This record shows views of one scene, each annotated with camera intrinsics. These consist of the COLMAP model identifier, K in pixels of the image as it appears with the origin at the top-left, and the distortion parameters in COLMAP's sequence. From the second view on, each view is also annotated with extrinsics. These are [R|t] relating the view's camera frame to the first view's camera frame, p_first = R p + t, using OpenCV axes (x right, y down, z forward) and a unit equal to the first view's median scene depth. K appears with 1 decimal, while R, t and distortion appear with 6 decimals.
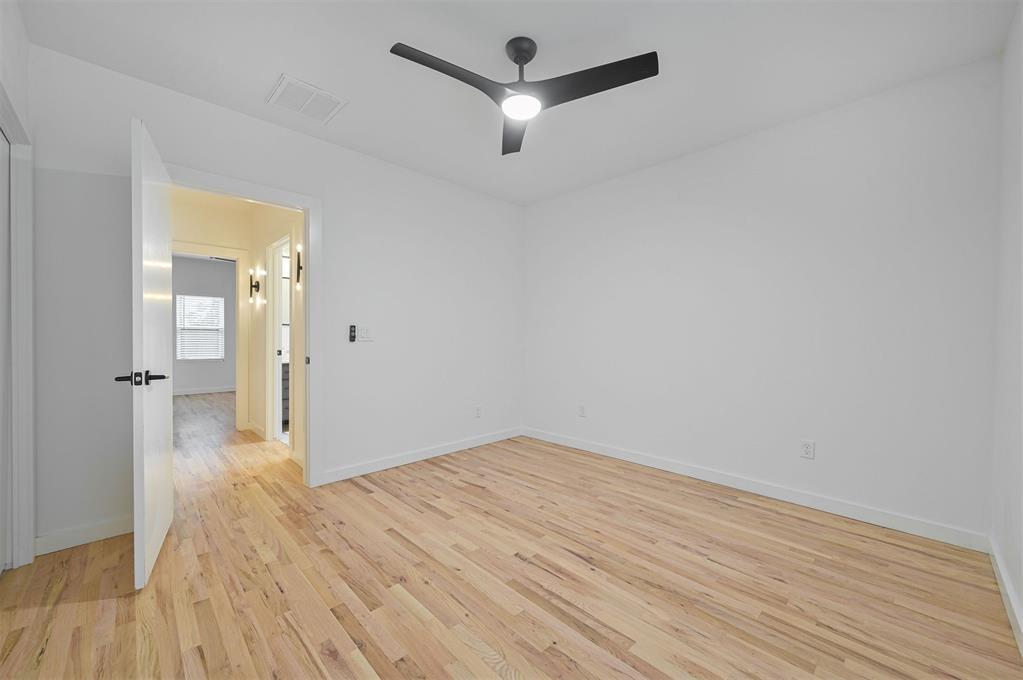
lens RADIAL K [[403.4, 0, 514.5], [0, 403.4, 342.4], [0, 0, 1]] dist [-0.000447, 0.000063]
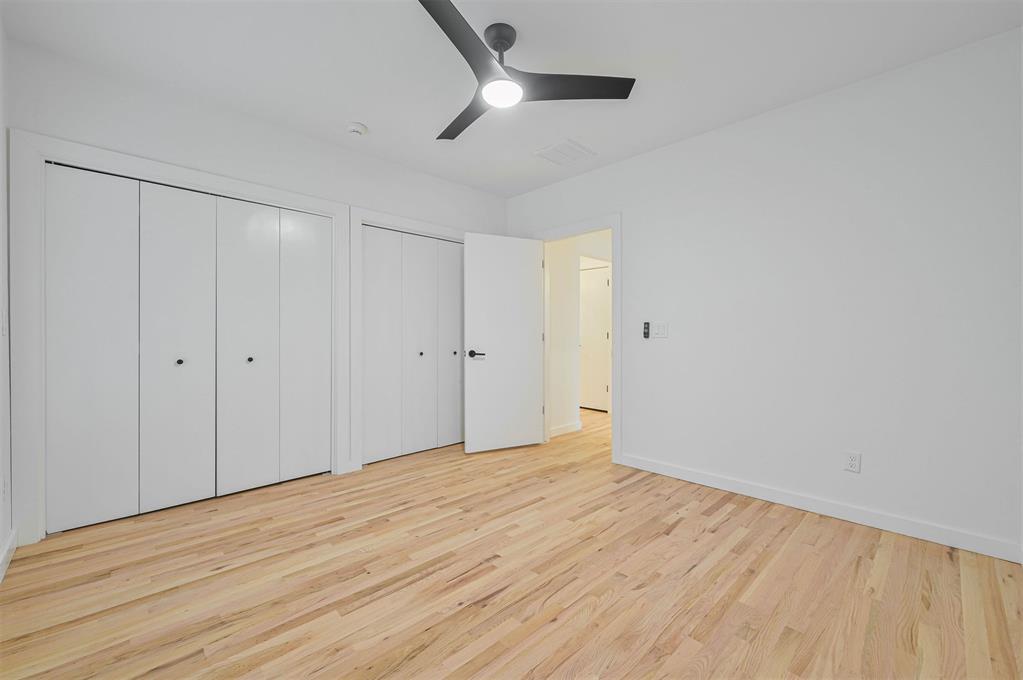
lens RADIAL K [[411.7, 0, 518.0], [0, 411.7, 332.6], [0, 0, 1]] dist [-0.000357, 0.000059]
pose [[-0.000011, -0.006899, -0.999976, 0.901949], [-0.012094, 0.999903, -0.006898, -0.005298], [0.999927, 0.012093, -0.000095, 0.940788]]
